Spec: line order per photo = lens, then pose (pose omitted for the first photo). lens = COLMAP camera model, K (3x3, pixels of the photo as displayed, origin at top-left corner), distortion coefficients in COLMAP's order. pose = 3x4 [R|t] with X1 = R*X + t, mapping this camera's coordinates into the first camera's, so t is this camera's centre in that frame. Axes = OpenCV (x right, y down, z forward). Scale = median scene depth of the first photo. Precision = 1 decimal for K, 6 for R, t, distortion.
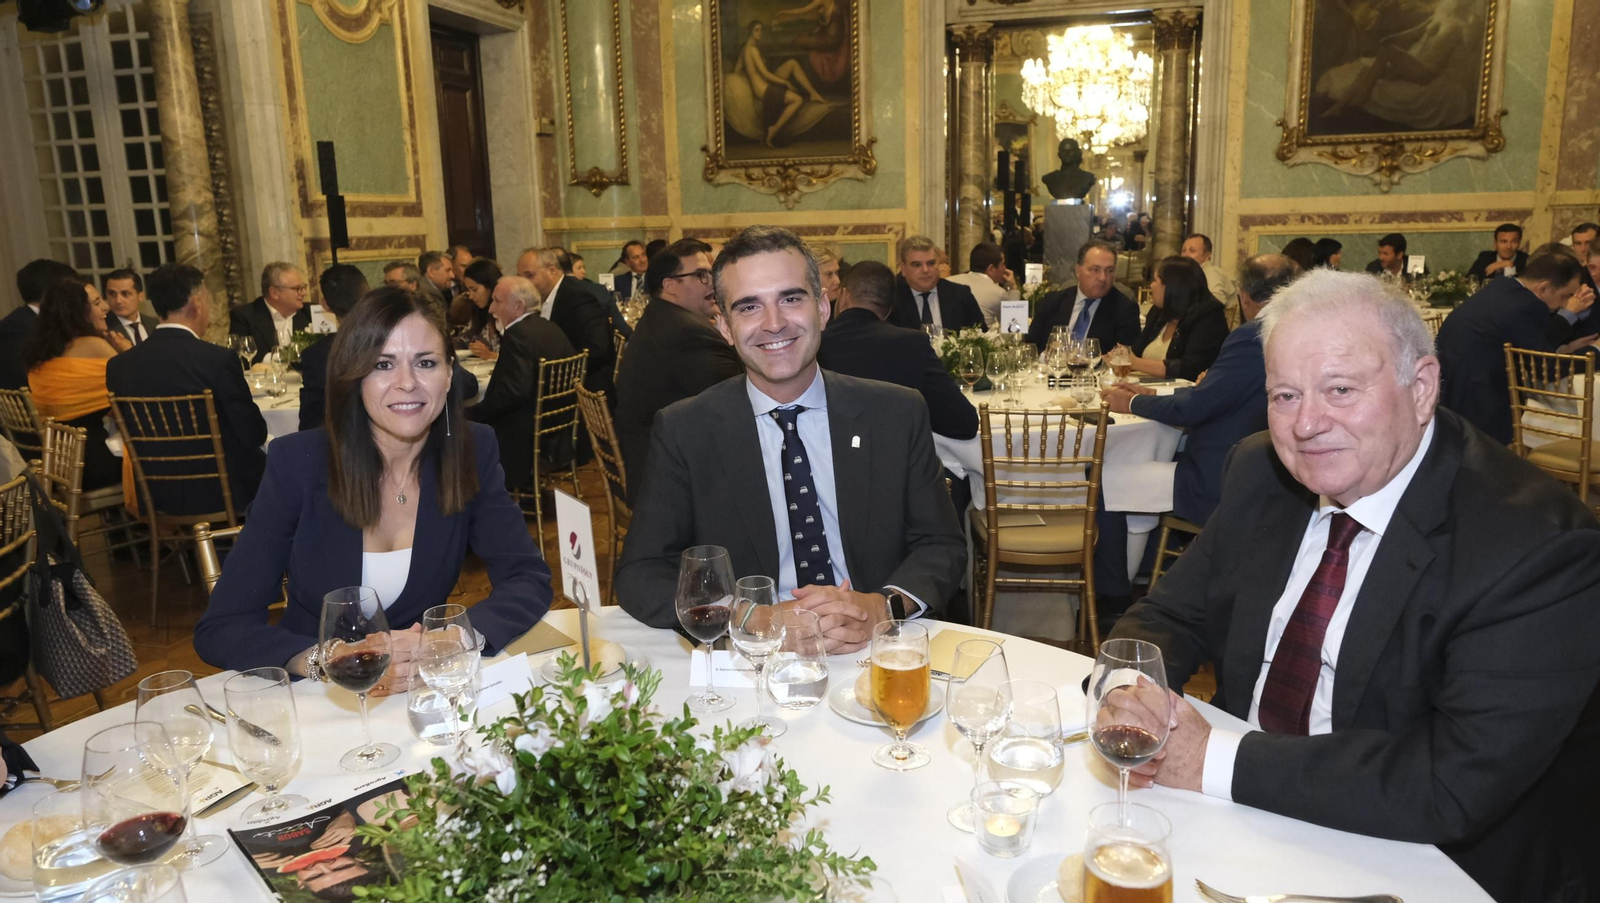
lens RADIAL K [[1083.4, 0, 804.6], [0, 1083.4, 452.4], [0, 0, 1]] dist [-0.030248, 0.016466]
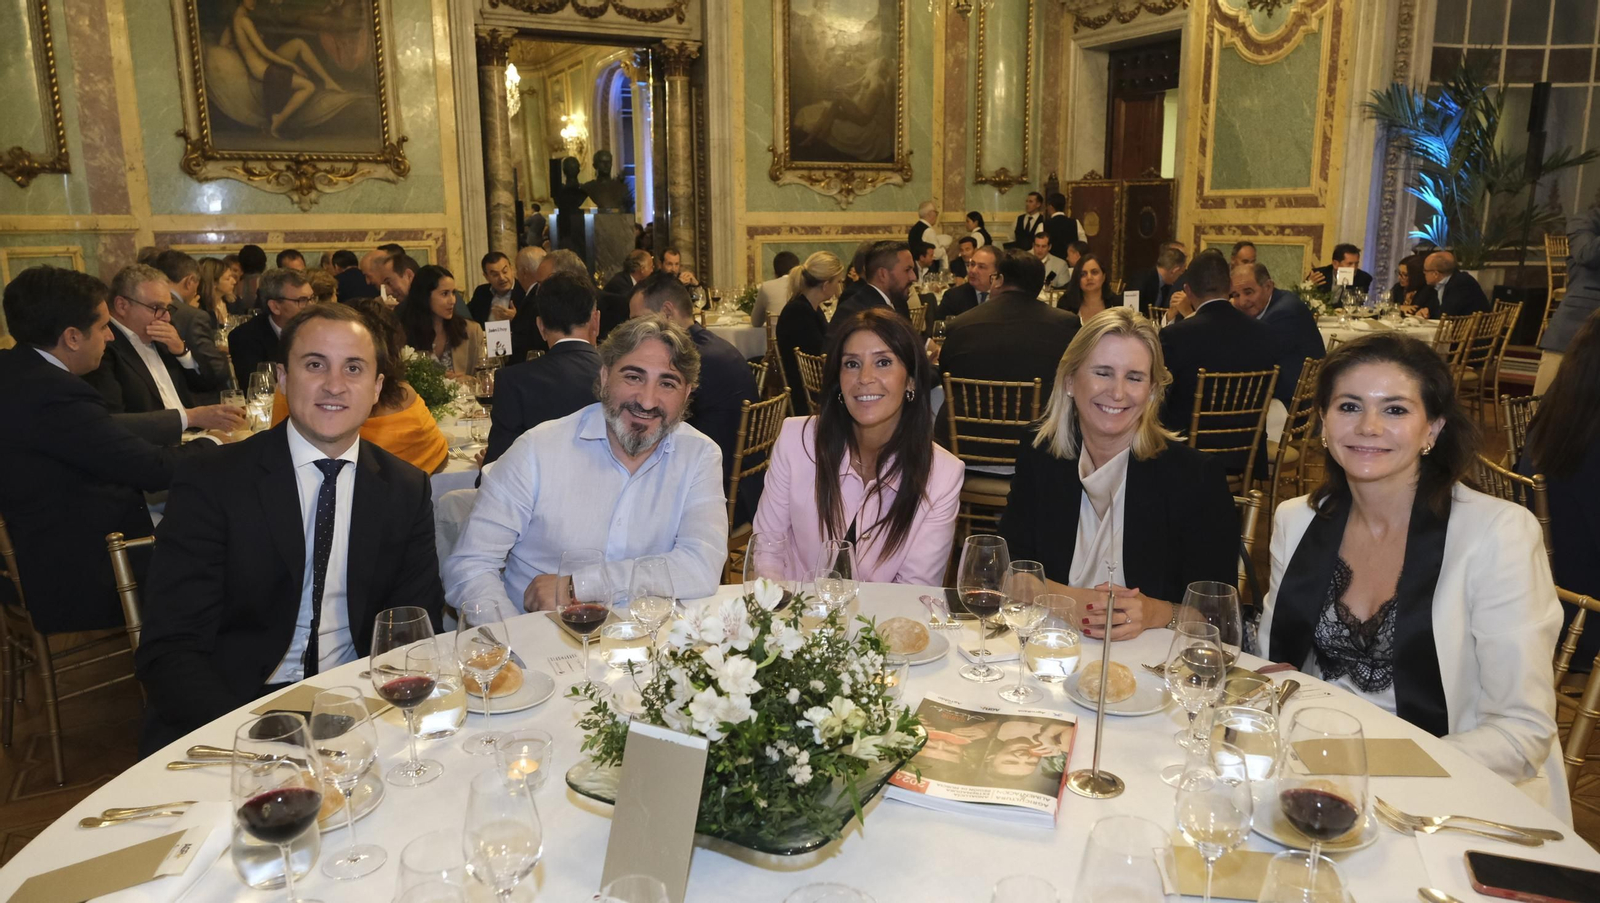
lens RADIAL K [[1083.4, 0, 804.6], [0, 1083.4, 452.4], [0, 0, 1]] dist [-0.030248, 0.016466]
pose [[0.719853, -0.122554, 0.683222, -0.360611], [0.131426, 0.990550, 0.039208, -0.014975], [-0.681570, 0.061569, 0.729158, 0.115510]]
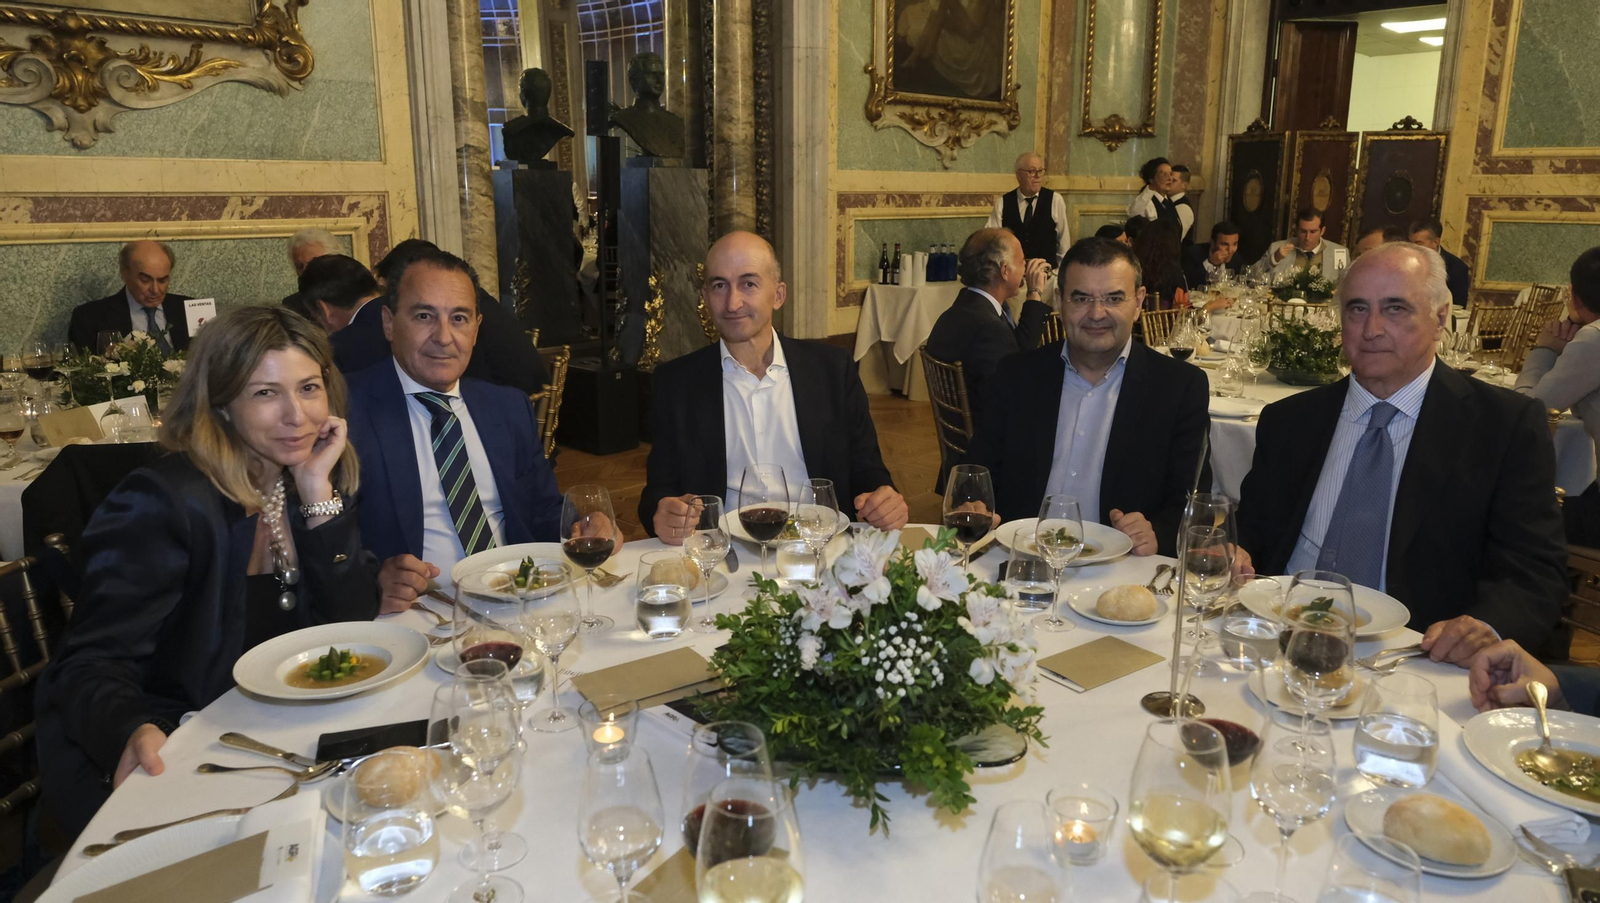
lens RADIAL K [[1083.4, 0, 804.6], [0, 1083.4, 452.4], [0, 0, 1]] dist [-0.030248, 0.016466]
pose [[0.470822, -0.179866, 0.863698, -0.251676], [0.169782, 0.979169, 0.111360, -0.127635], [-0.865737, 0.094210, 0.491553, 0.646814]]
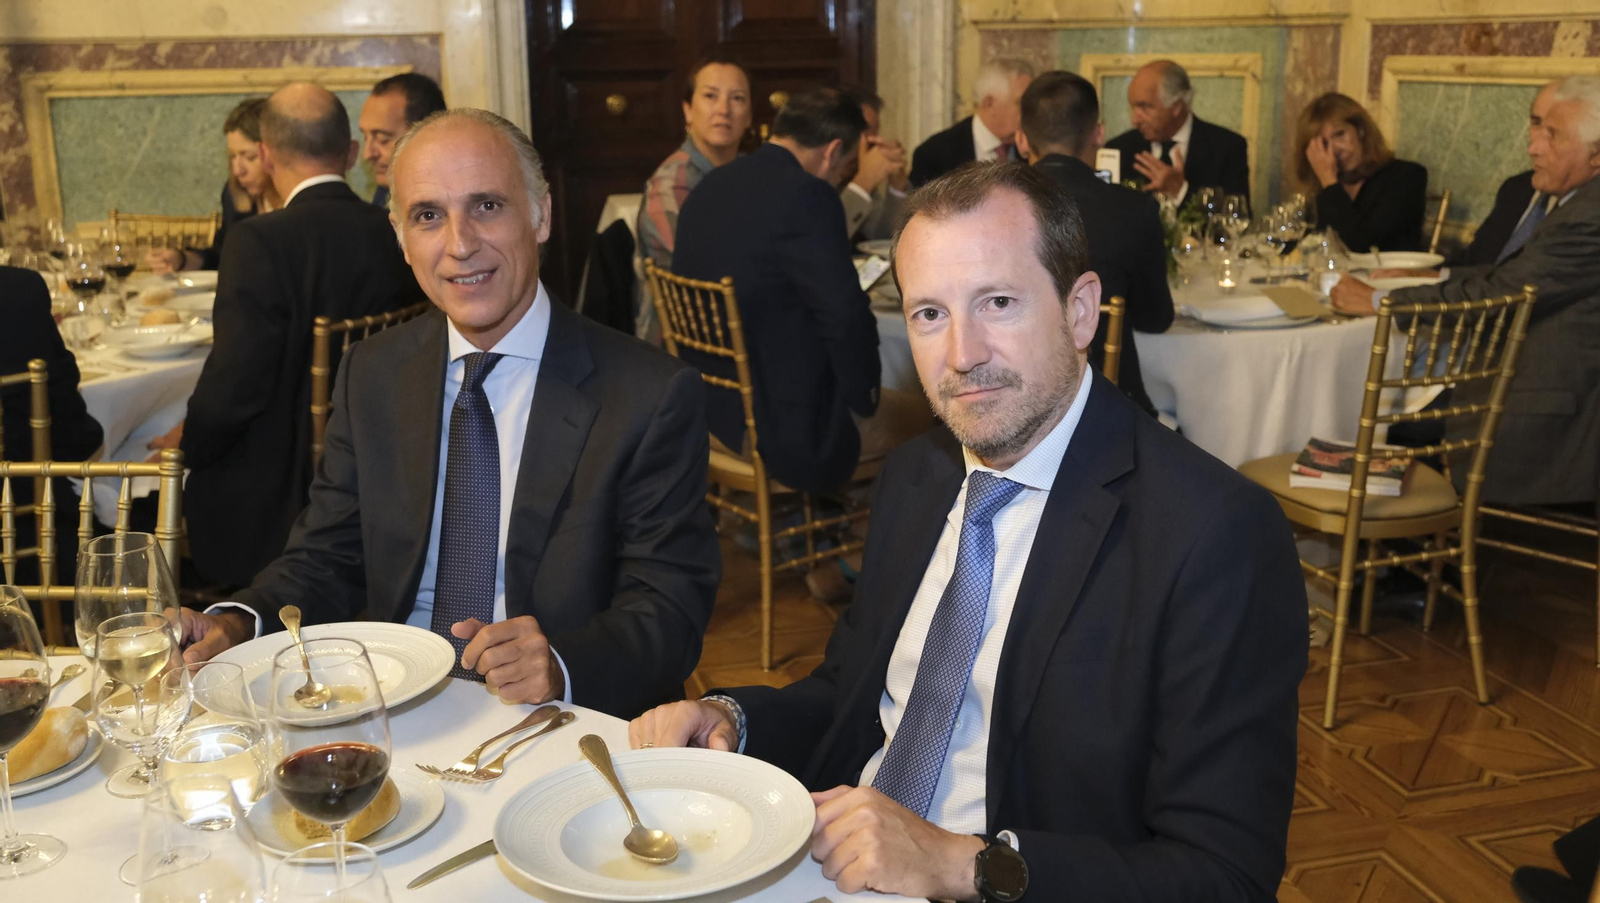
lens RADIAL K [[1592.7, 0, 800.0], [0, 1592.7, 451.5], [0, 0, 1]] dist [0.020087, 0.016754]
pose [[0.518336, 0.231078, -0.823365, 0.231809], [-0.174079, 0.971153, 0.162967, -0.146130], [0.837272, 0.058859, 0.543609, 0.679609]]
